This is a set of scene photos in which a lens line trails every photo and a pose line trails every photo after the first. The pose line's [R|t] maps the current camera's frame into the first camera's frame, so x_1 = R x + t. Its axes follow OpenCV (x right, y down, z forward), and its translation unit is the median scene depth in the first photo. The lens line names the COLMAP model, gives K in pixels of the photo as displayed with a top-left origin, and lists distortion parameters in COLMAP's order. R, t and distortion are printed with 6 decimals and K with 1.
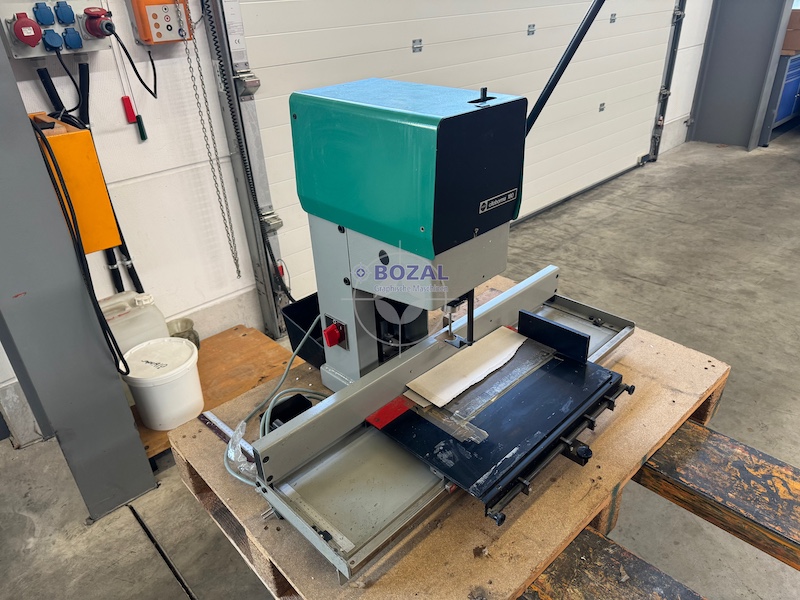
lens RADIAL K [[574.1, 0, 397.2], [0, 574.1, 298.1], [0, 0, 1]] dist [0.022693, -0.021323]
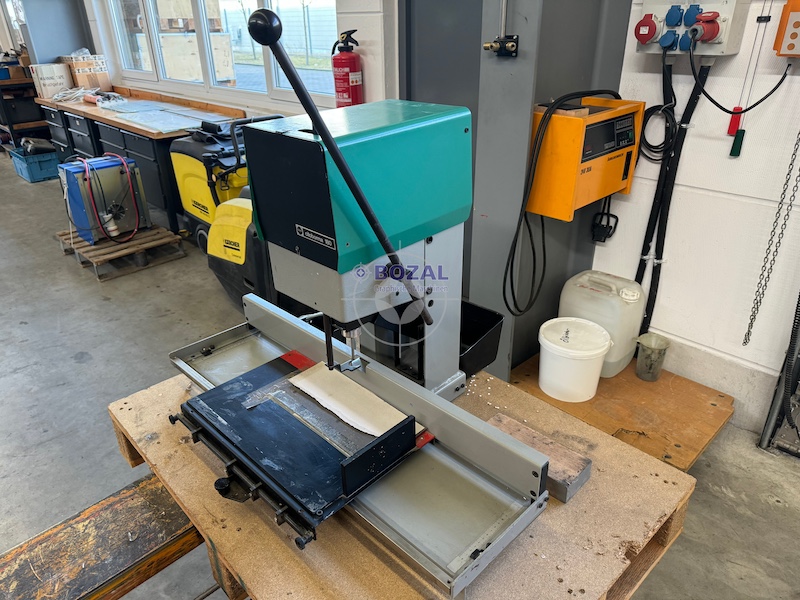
lens RADIAL K [[570.9, 0, 400.0], [0, 570.9, 300.0], [0, 0, 1]] dist [0.026574, -0.032138]
pose [[0.003149, 0.487728, -0.872990, 0.565941], [-0.458216, 0.776656, 0.432254, -0.300760], [0.888835, 0.398657, 0.225930, 0.502238]]
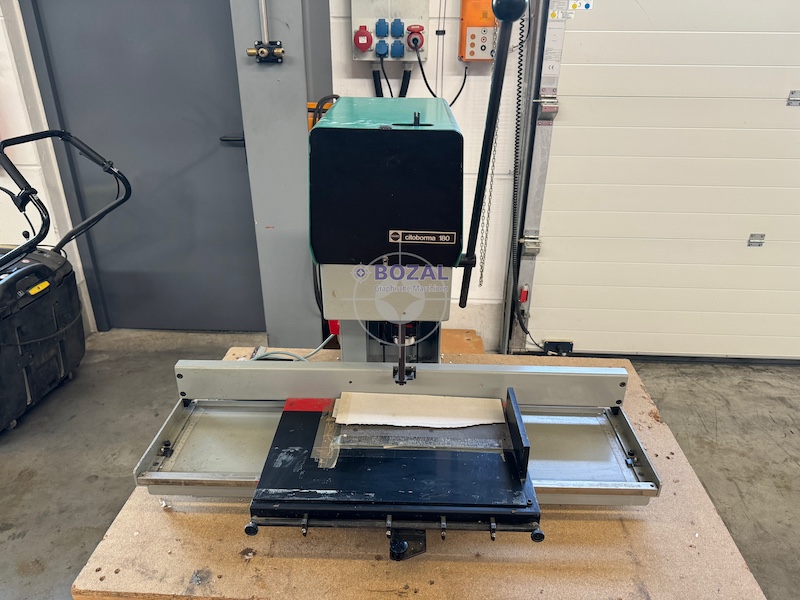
lens RADIAL K [[570.9, 0, 400.0], [0, 570.9, 300.0], [0, 0, 1]] dist [0.026574, -0.032138]
pose [[0.694461, 0.350849, -0.628195, 0.396811], [-0.377823, 0.920824, 0.096606, -0.080153], [0.612351, 0.170258, 0.772035, 0.157911]]
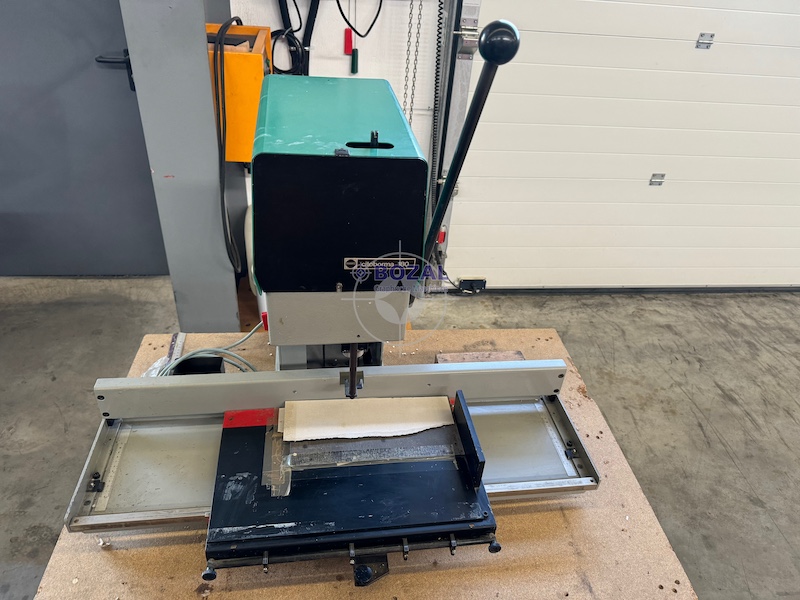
lens RADIAL K [[570.9, 0, 400.0], [0, 570.9, 300.0], [0, 0, 1]] dist [0.026574, -0.032138]
pose [[0.798333, 0.421829, -0.429796, 0.305920], [-0.378878, 0.906562, 0.186003, -0.151819], [0.468098, 0.014348, 0.883560, 0.146899]]
